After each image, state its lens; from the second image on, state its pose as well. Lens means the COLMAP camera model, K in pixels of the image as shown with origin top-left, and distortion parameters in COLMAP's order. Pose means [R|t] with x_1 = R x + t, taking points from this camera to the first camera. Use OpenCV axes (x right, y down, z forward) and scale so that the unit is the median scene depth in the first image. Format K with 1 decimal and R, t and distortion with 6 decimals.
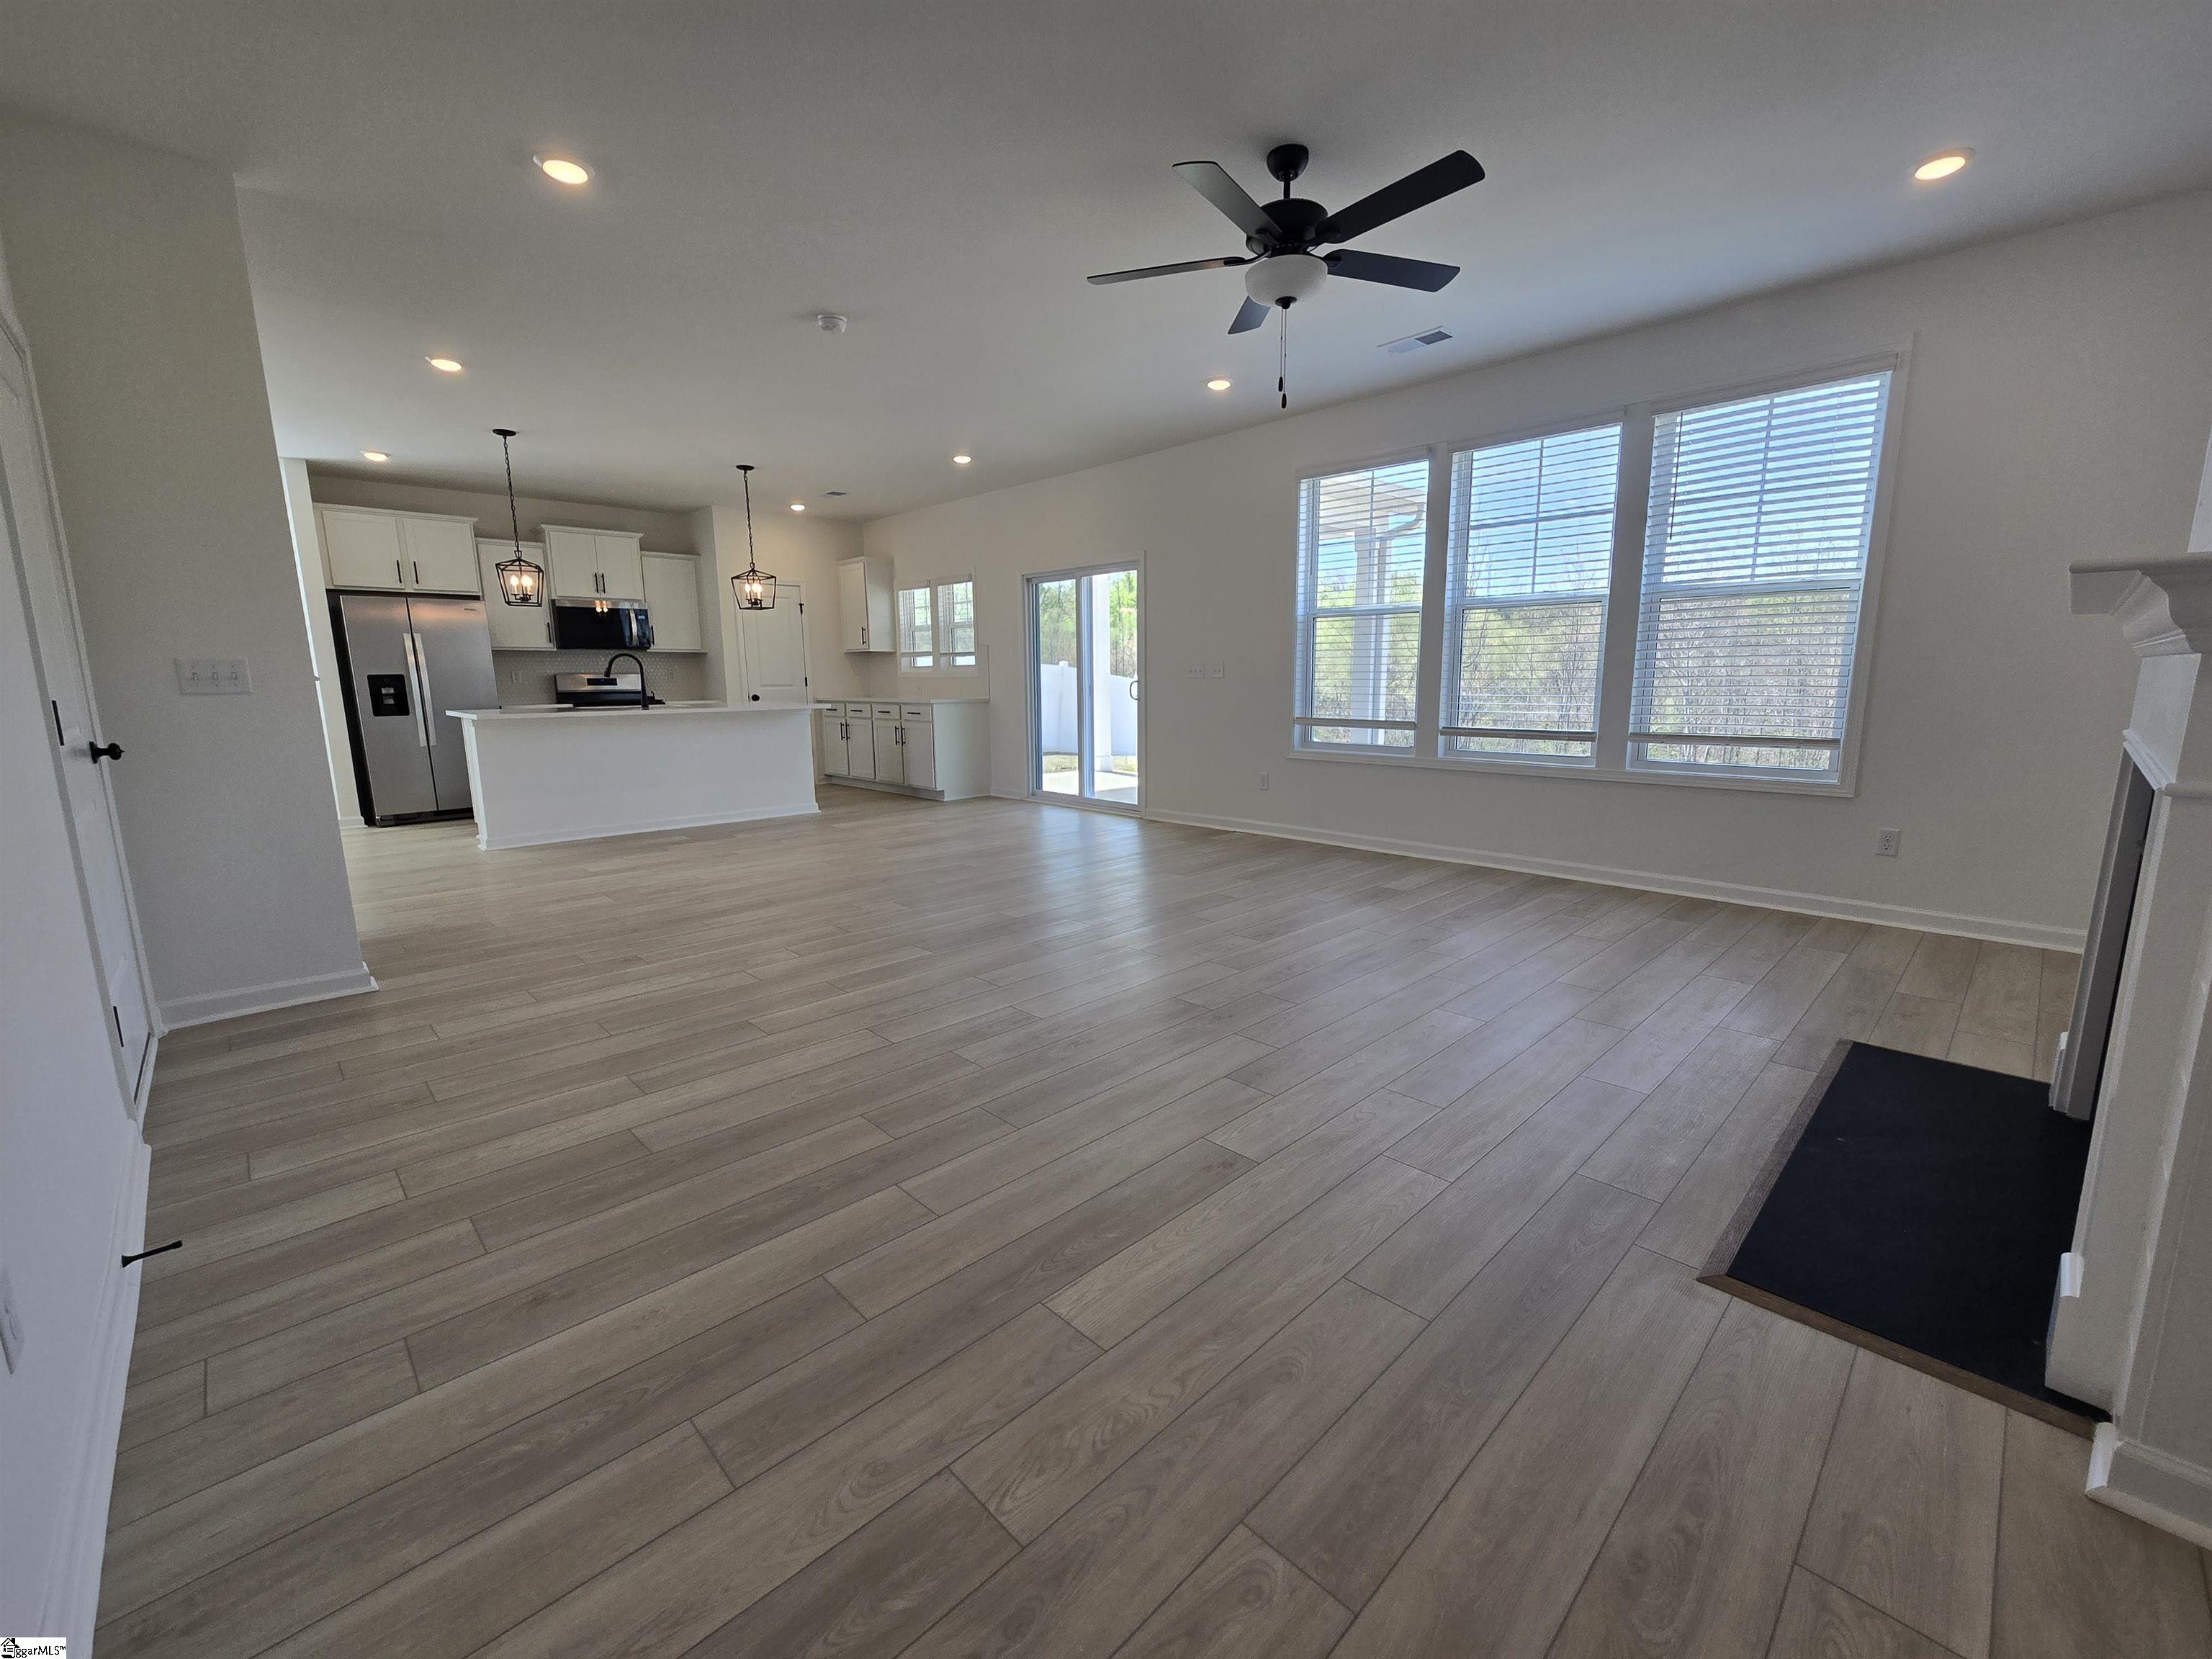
lens RADIAL K [[907.6, 0, 1110.4], [0, 907.6, 821.1], [0, 0, 1]] dist [-0.001136, 0.000950]
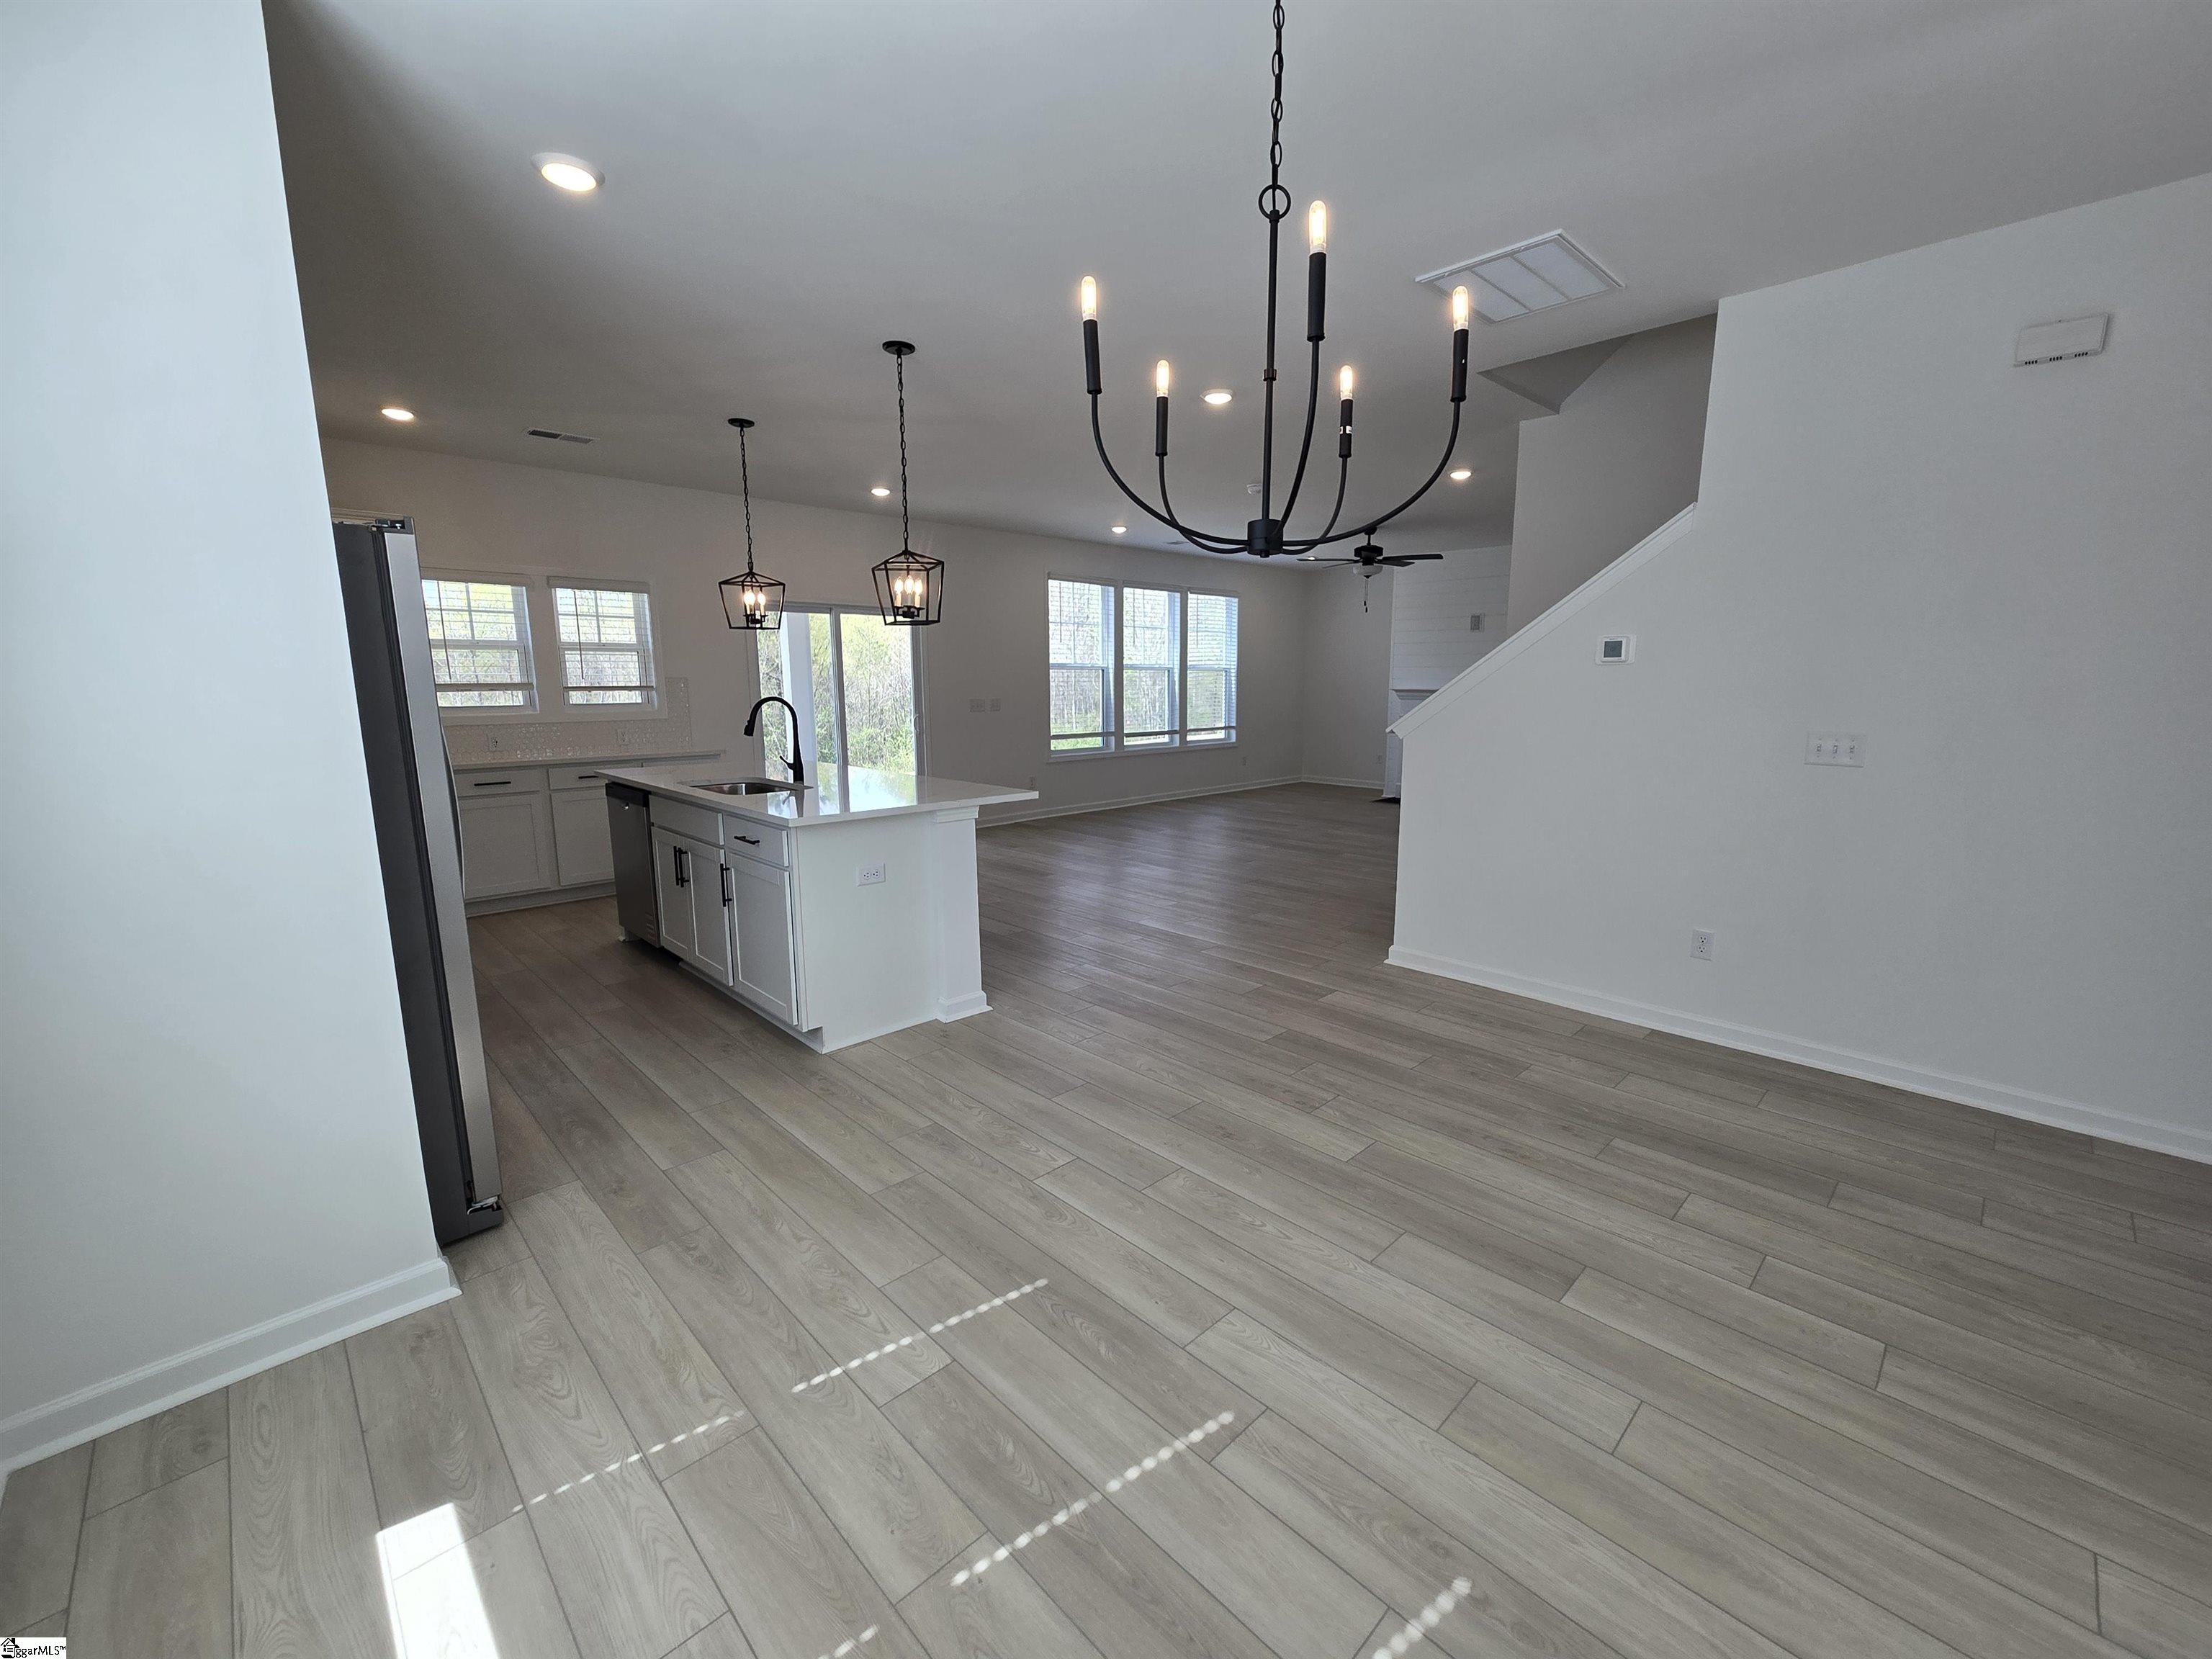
lens RADIAL K [[907.6, 0, 1125.2], [0, 907.6, 842.6], [0, 0, 1]] dist [-0.001136, 0.000950]
pose [[-0.010878, -0.172073, 0.985024, -1.246769], [0.160076, 0.972078, 0.171579, -0.170500], [-0.987045, 0.159545, 0.016971, 0.836676]]
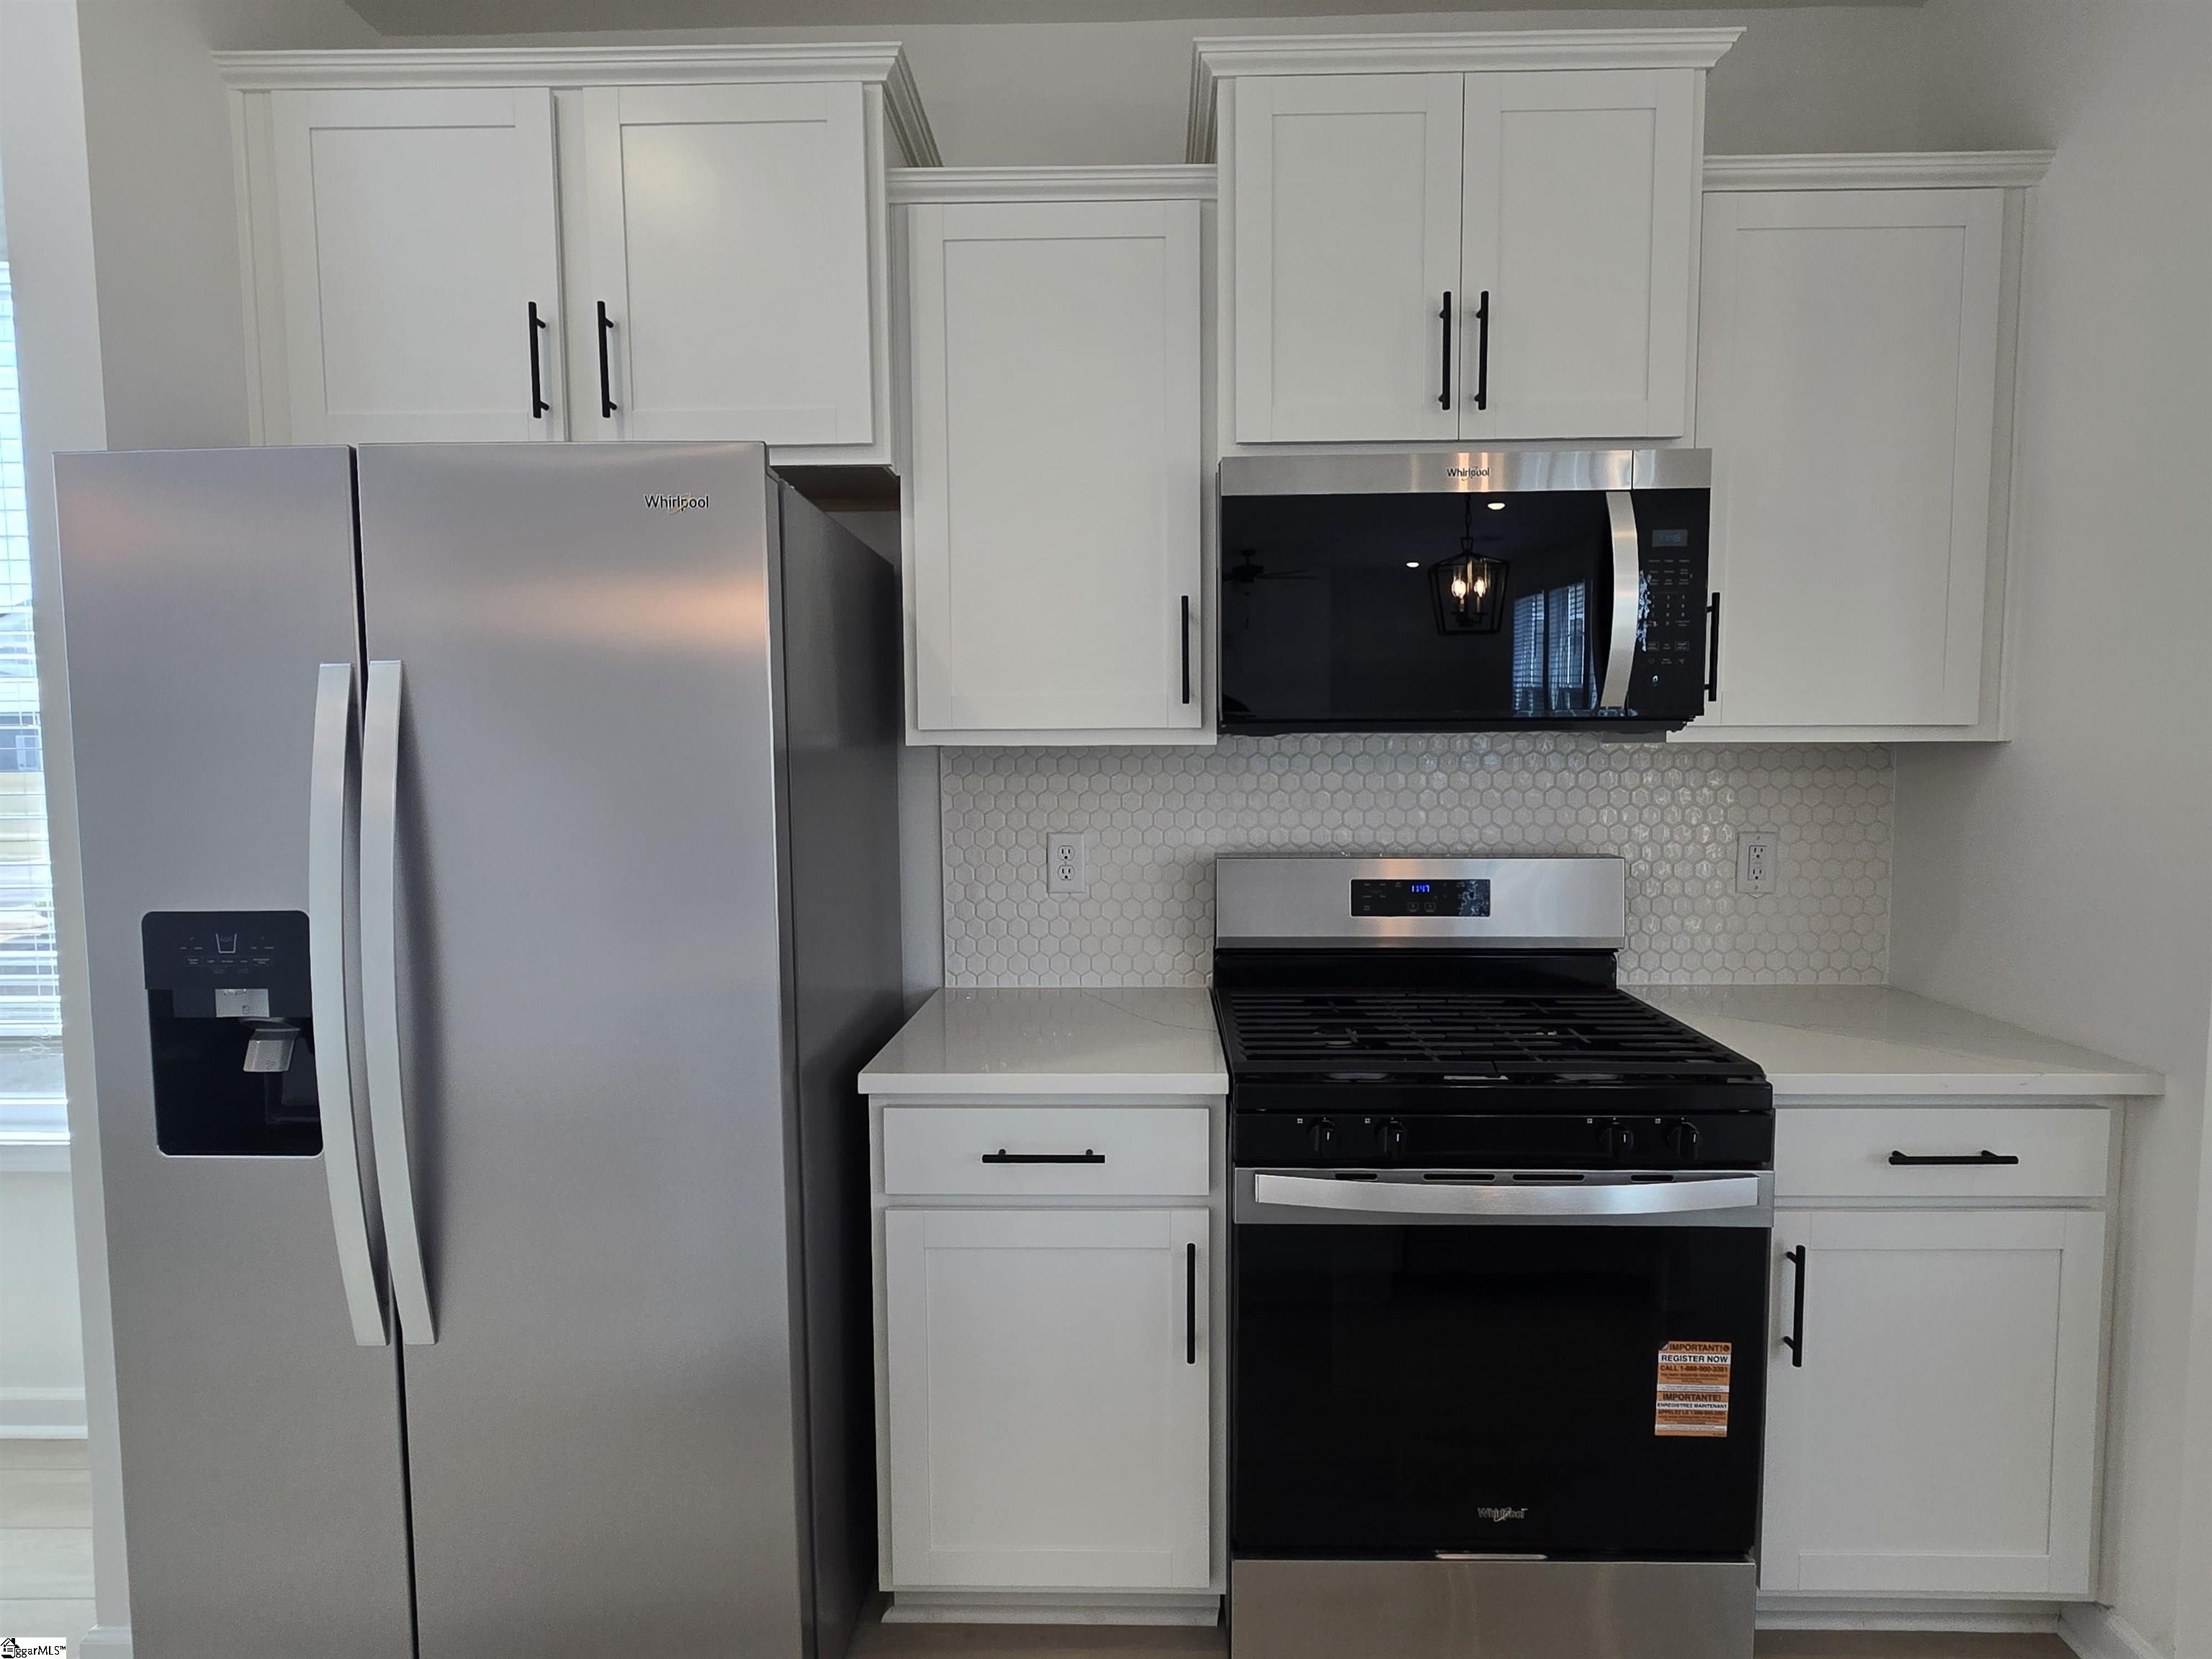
lens RADIAL K [[907.6, 0, 1115.8], [0, 907.6, 830.2], [0, 0, 1]] dist [-0.001136, 0.000950]
pose [[0.707375, 0.037501, -0.705843, -0.494750], [-0.107953, 0.992608, -0.055451, -0.158556], [0.698546, 0.115423, 0.706195, 0.860437]]
